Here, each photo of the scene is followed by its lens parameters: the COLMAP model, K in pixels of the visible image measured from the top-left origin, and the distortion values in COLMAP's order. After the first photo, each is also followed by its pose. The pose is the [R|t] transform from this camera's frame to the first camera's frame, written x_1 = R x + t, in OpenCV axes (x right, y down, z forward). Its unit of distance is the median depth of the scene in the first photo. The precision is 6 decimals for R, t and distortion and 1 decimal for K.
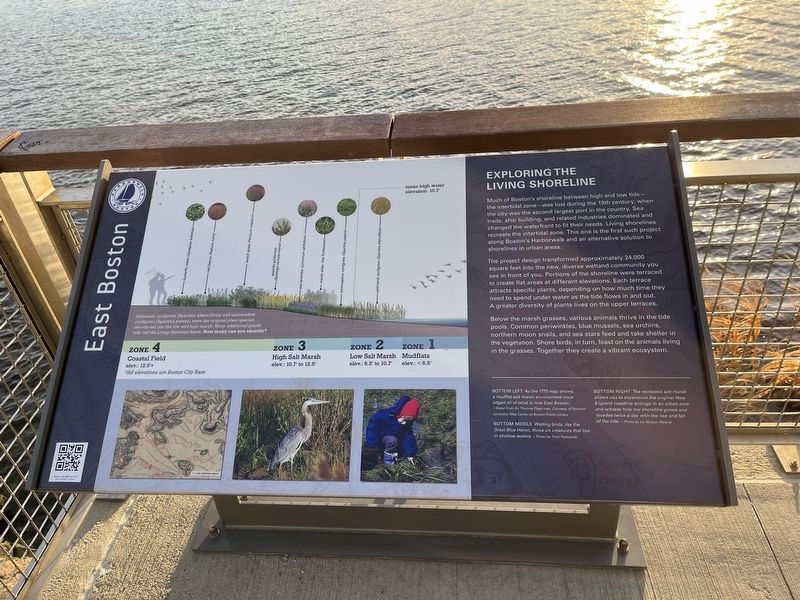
lens RADIAL K [[606.4, 0, 400.0], [0, 606.4, 300.0], [0, 0, 1]] dist [0.034308, 0.001338]
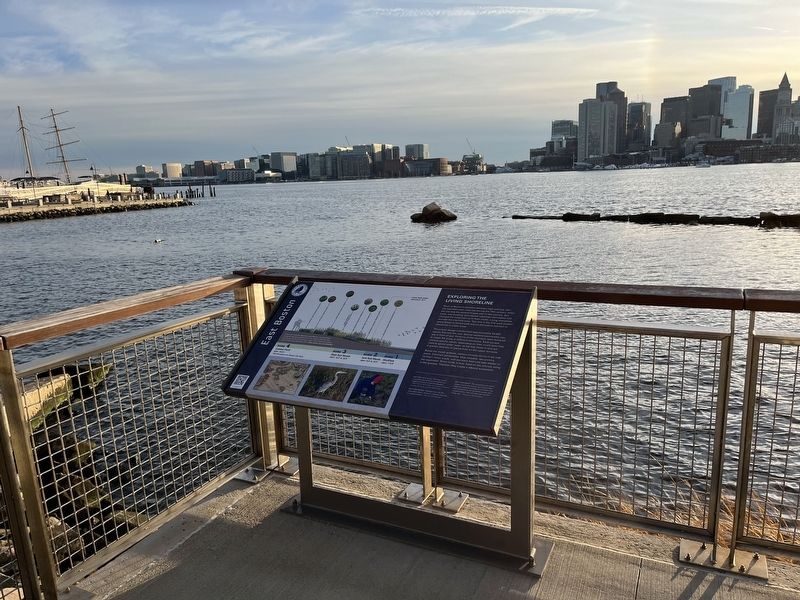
lens RADIAL K [[606.4, 0, 400.0], [0, 606.4, 300.0], [0, 0, 1]] dist [0.034308, 0.001338]
pose [[0.933237, 0.125063, -0.336791, 0.718195], [-0.242997, 0.910220, -0.335339, 0.572078], [0.264616, 0.394789, 0.879841, -0.930421]]
